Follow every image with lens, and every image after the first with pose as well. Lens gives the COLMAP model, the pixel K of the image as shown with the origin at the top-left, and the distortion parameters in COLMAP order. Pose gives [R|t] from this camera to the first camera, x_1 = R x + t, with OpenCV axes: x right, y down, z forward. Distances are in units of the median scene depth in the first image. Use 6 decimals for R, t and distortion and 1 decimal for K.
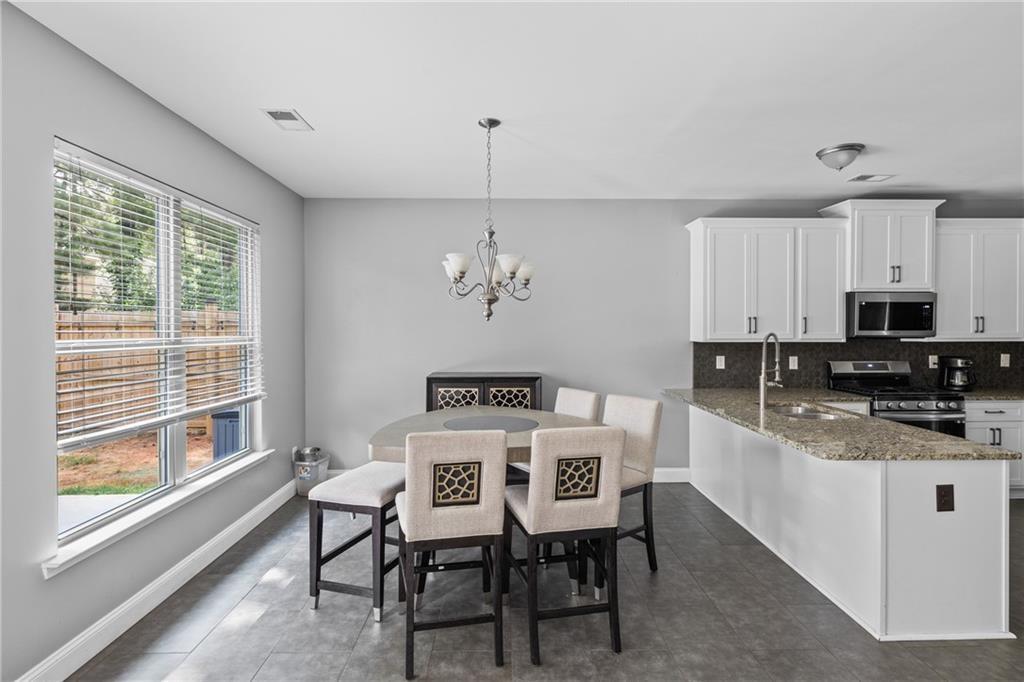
lens RADIAL K [[500.6, 0, 512.3], [0, 500.6, 330.8], [0, 0, 1]] dist [-0.005266, 0.000698]
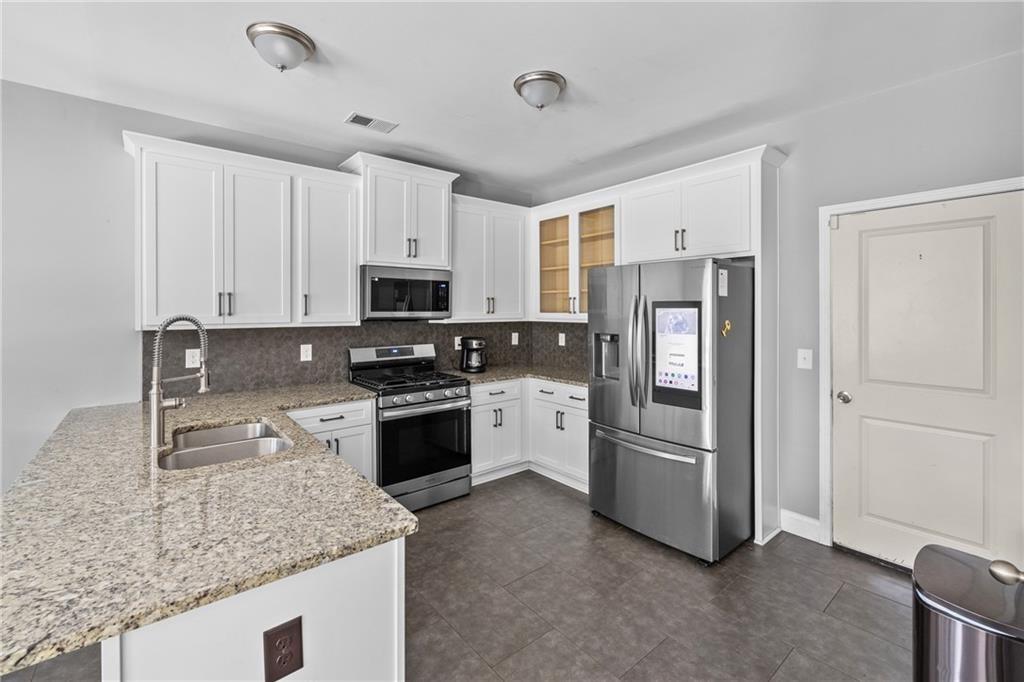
lens RADIAL K [[444.6, 0, 509.1], [0, 444.6, 313.1], [0, 0, 1]] dist [0.002469, -0.000035]
pose [[0.781378, -0.005032, 0.624038, 0.400687], [0.003775, 0.999987, 0.003338, 0.000330], [-0.624047, -0.000252, 0.781387, 0.268961]]
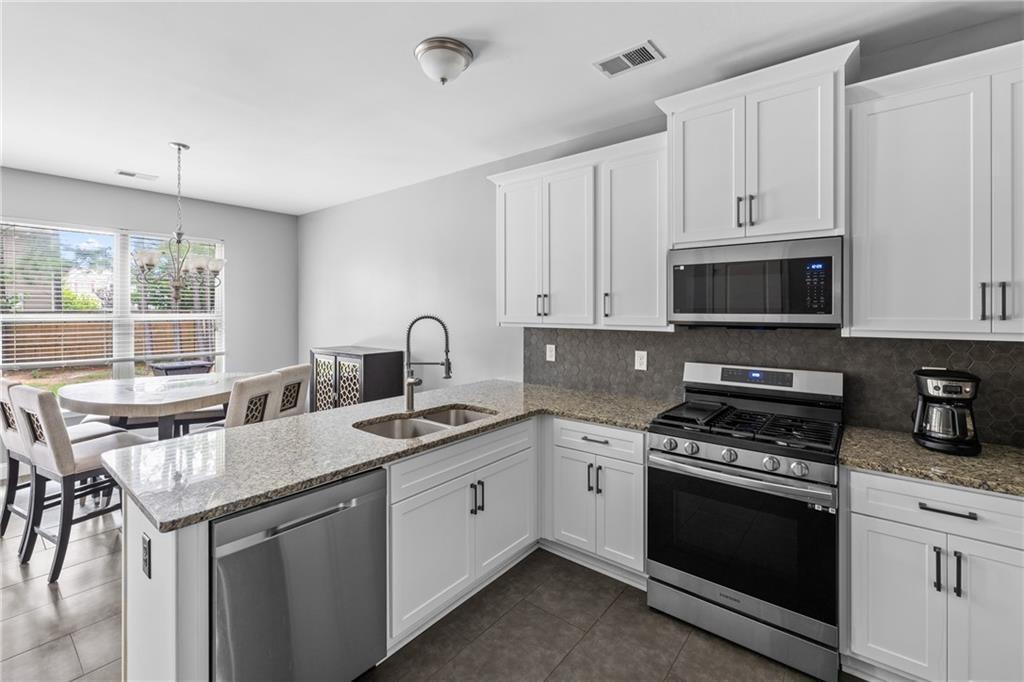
lens RADIAL K [[444.6, 0, 485.8], [0, 444.6, 311.4], [0, 0, 1]] dist [0.002469, -0.000035]
pose [[0.759770, 0.003040, -0.650185, 0.850510], [-0.004533, 0.999990, -0.000622, -0.001570], [0.650176, 0.003420, 0.759776, 0.432882]]
